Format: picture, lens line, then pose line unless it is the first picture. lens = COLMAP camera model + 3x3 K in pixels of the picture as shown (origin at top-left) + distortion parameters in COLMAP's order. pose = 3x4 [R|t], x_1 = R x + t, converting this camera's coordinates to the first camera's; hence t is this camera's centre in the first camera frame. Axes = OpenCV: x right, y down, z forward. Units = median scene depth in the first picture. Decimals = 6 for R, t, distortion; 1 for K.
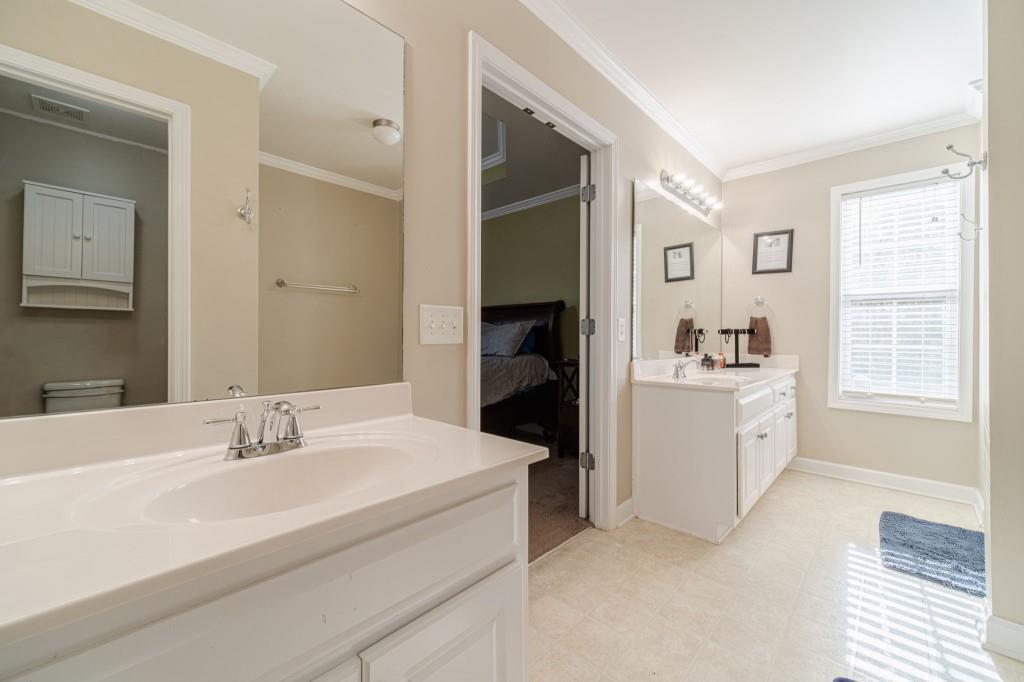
lens RADIAL K [[402.8, 0, 513.1], [0, 402.8, 338.2], [0, 0, 1]] dist [0.003421, 0.000496]
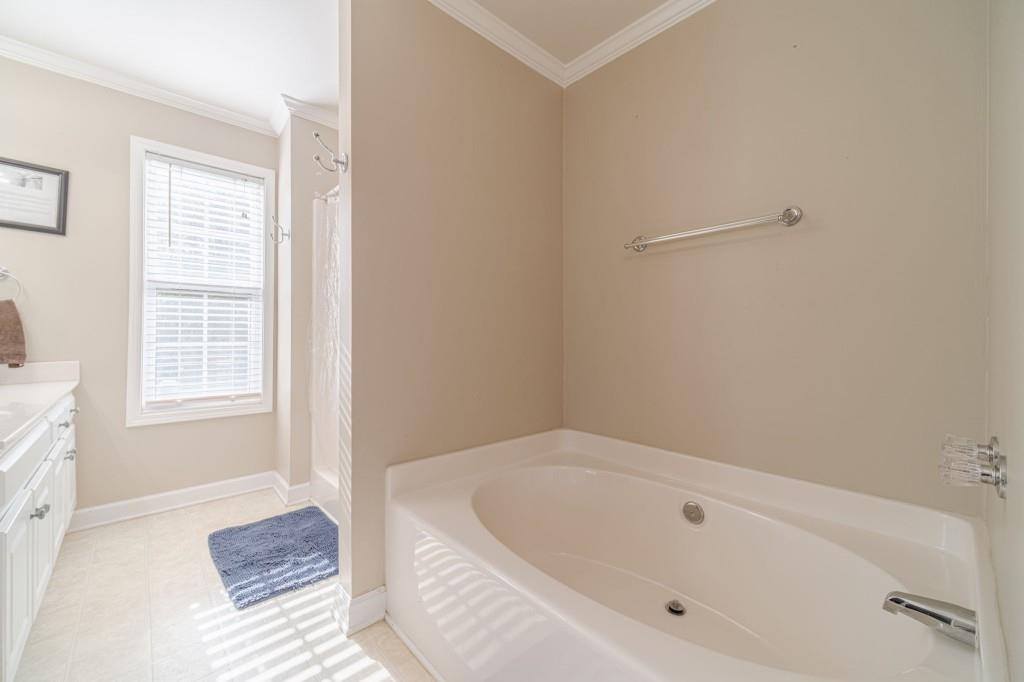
lens RADIAL K [[402.8, 0, 512.6], [0, 402.8, 332.8], [0, 0, 1]] dist [0.003421, 0.000496]
pose [[0.067161, 0.000469, 0.997742, 0.089664], [0.007213, 0.999974, -0.000955, 0.001408], [-0.997716, 0.007261, 0.067156, 0.265609]]
